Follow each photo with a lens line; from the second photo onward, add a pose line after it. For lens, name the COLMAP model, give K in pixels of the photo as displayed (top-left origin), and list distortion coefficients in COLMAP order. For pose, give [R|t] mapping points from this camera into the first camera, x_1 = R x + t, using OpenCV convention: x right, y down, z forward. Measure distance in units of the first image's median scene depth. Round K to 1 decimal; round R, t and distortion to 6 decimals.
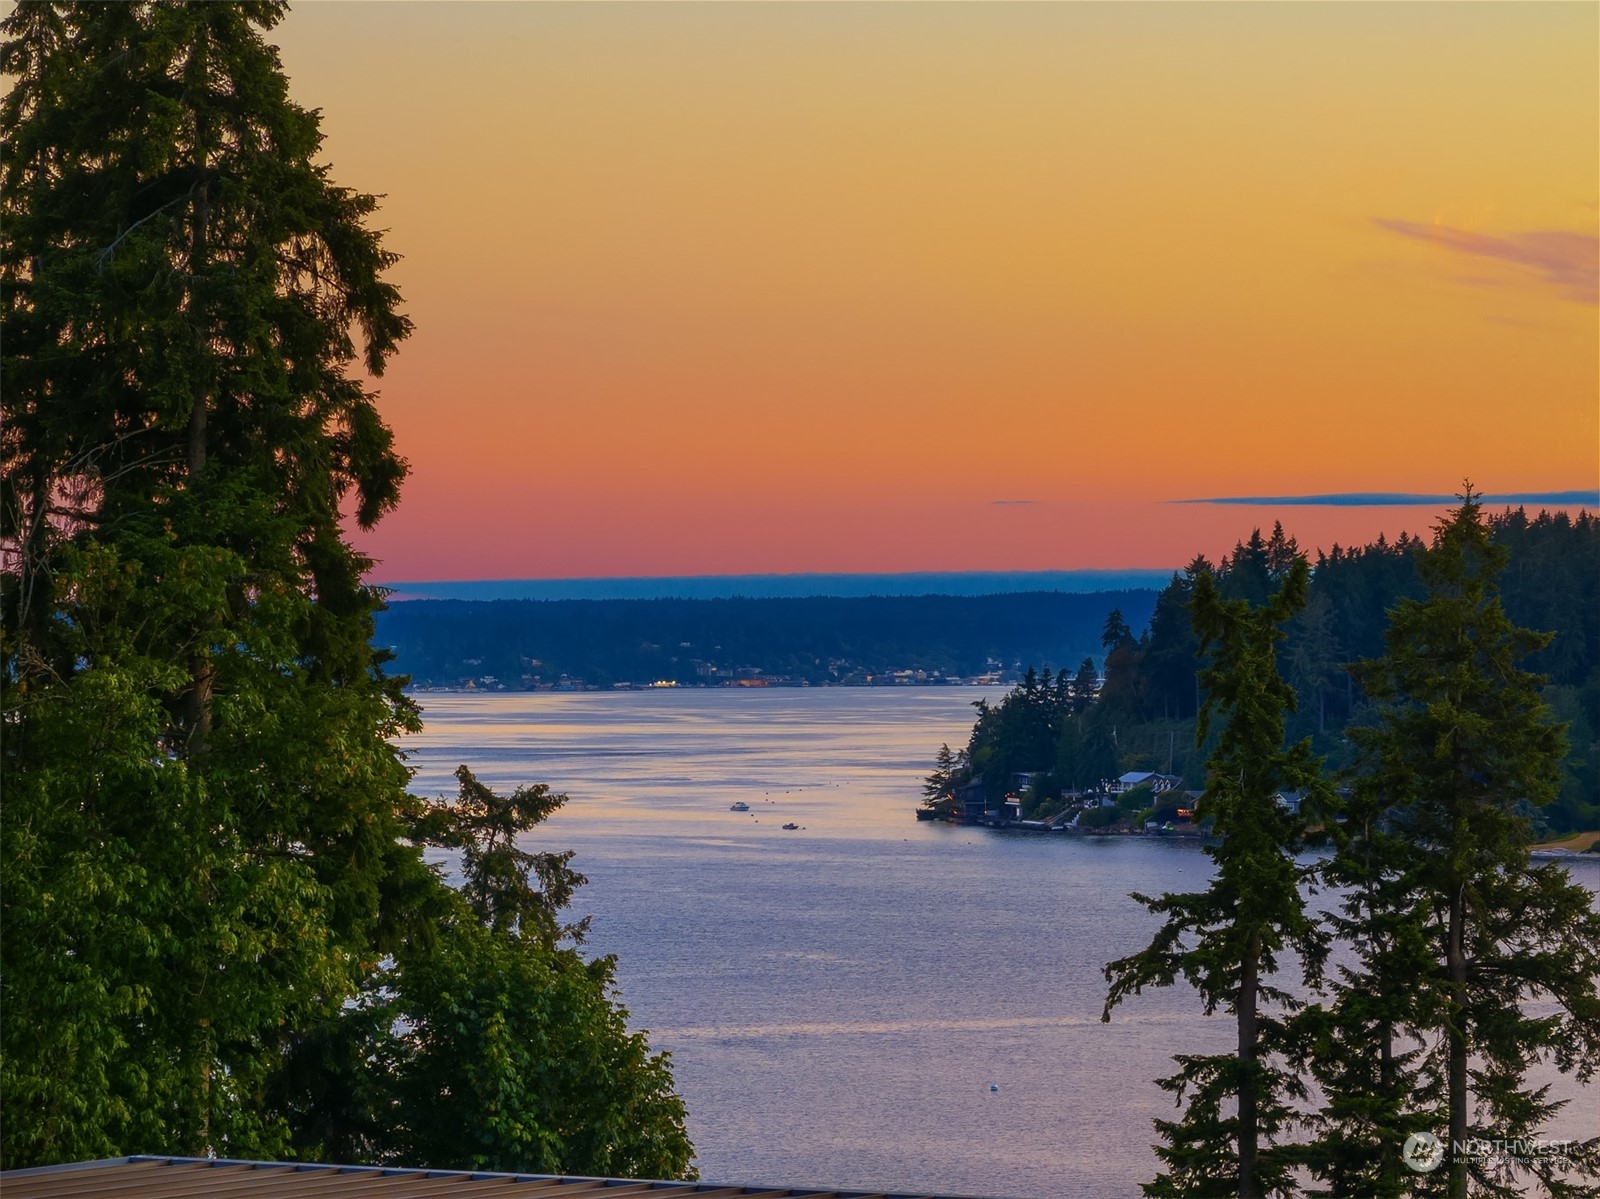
lens RADIAL K [[7736.0, 0, 798.8], [0, 7736.0, 599.6], [0, 0, 1]] dist [0.194304, 0.000000]
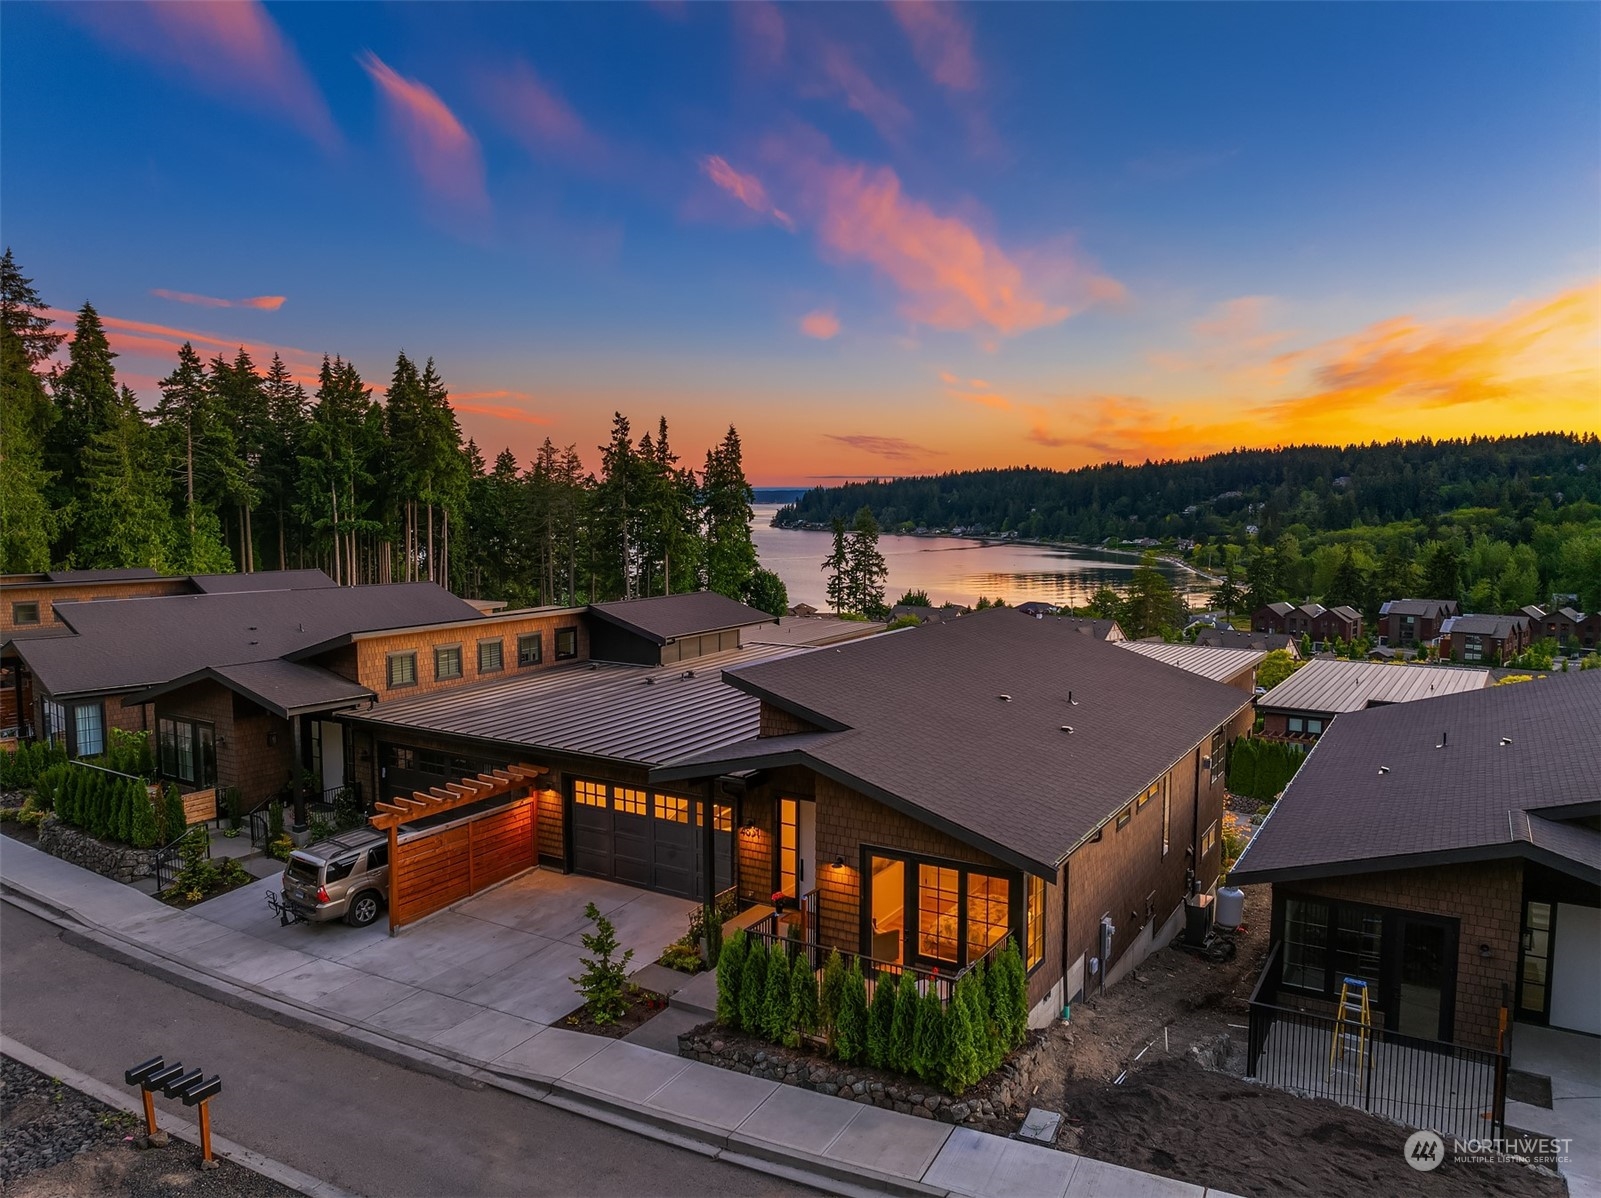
lens RADIAL K [[1127.1, 0, 799.9], [0, 1127.1, 590.1], [0, 0, 1]] dist [-0.052512, 0.023836]
pose [[0.998826, 0.000914, 0.048437, -0.039943], [-0.005207, 0.996055, 0.088584, -0.029698], [-0.048165, -0.088732, 0.994890, -0.166637]]
